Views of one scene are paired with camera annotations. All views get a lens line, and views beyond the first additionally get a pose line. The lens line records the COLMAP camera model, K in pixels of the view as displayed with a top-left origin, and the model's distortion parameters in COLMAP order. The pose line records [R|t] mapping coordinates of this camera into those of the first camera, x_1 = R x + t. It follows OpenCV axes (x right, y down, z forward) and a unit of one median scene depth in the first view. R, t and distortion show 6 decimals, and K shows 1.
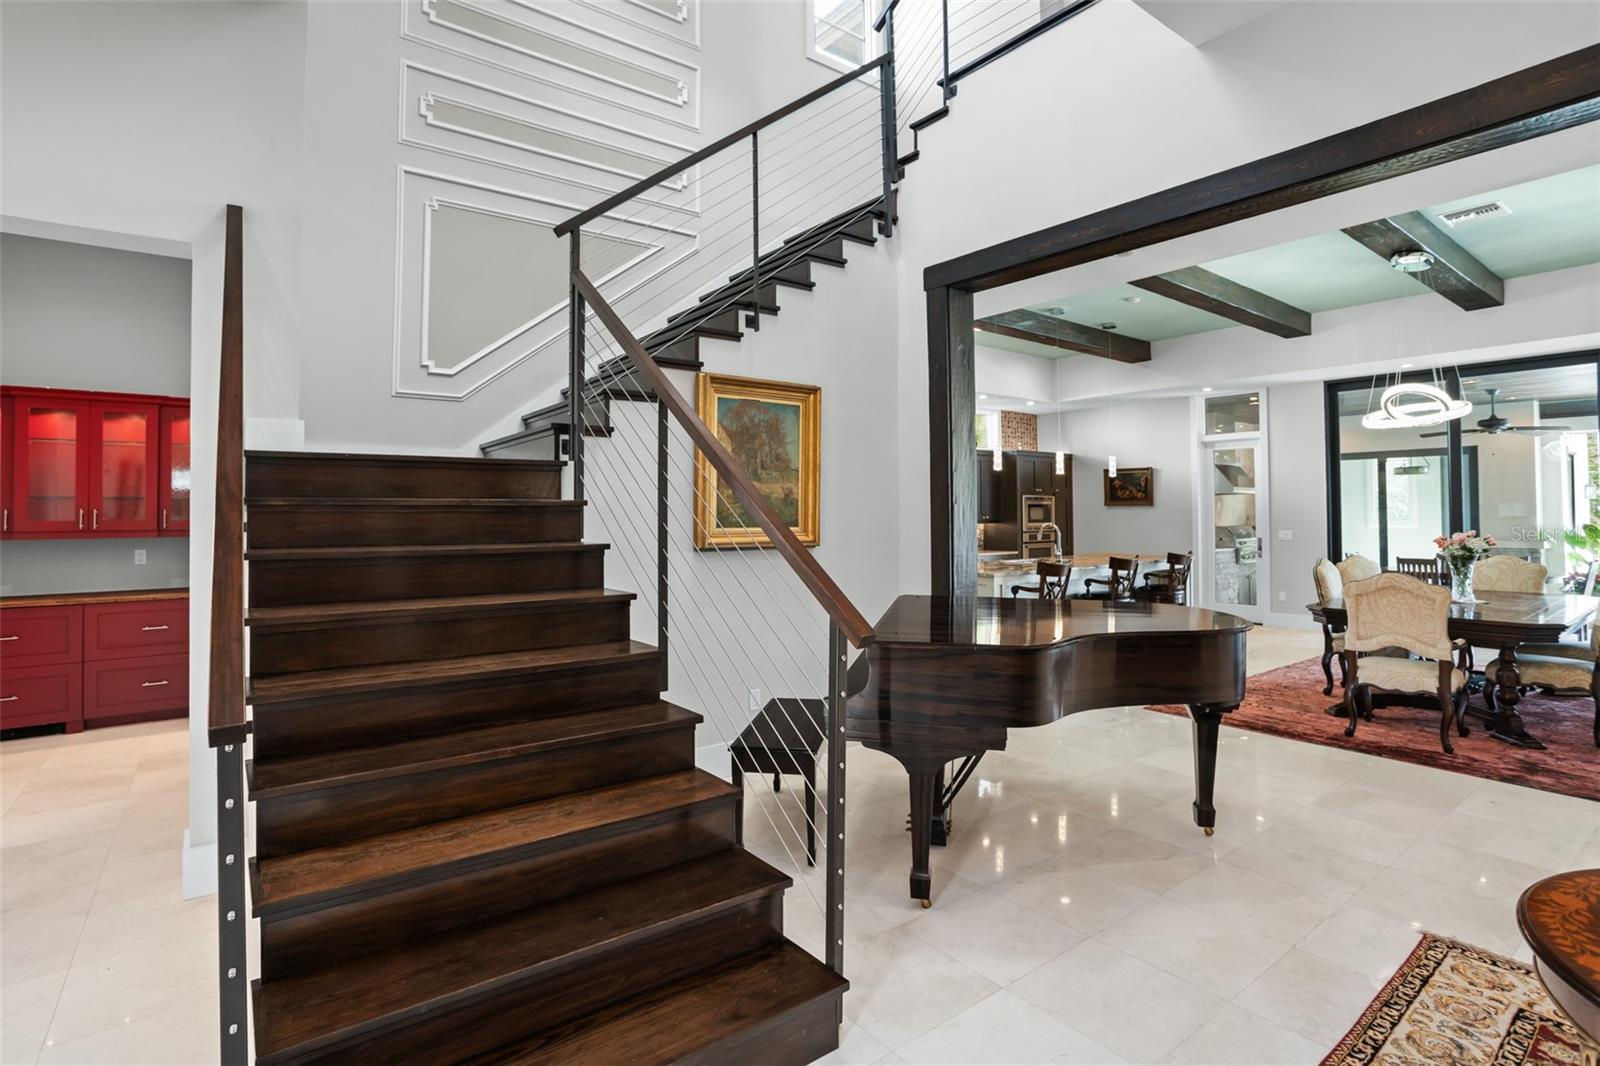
lens RADIAL K [[783.2, 0, 799.4], [0, 783.2, 495.7], [0, 0, 1]] dist [-0.055021, 0.017612]
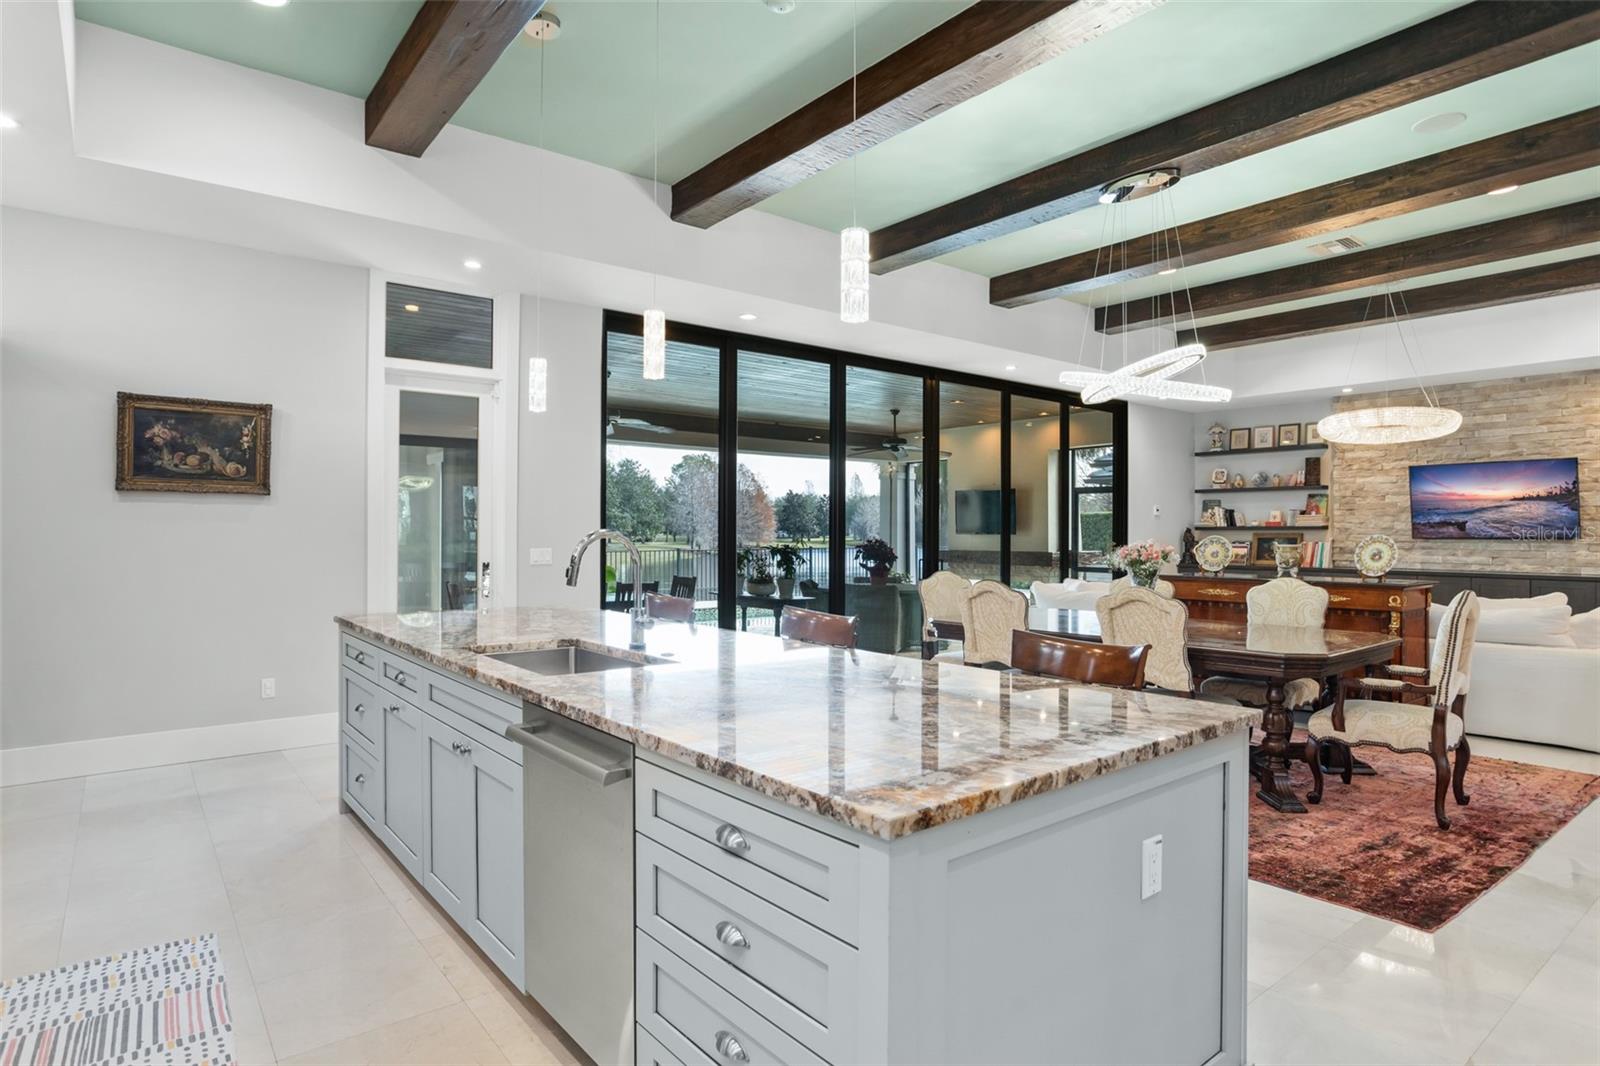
lens RADIAL K [[882.2, 0, 800.7], [0, 882.2, 533.0], [0, 0, 1]] dist [-0.022647, 0.015598]
pose [[-0.031240, 0.004550, 0.999502, -0.076107], [-0.026580, 0.999632, -0.005381, 0.057604], [-0.999158, -0.026735, -0.031107, 1.461510]]
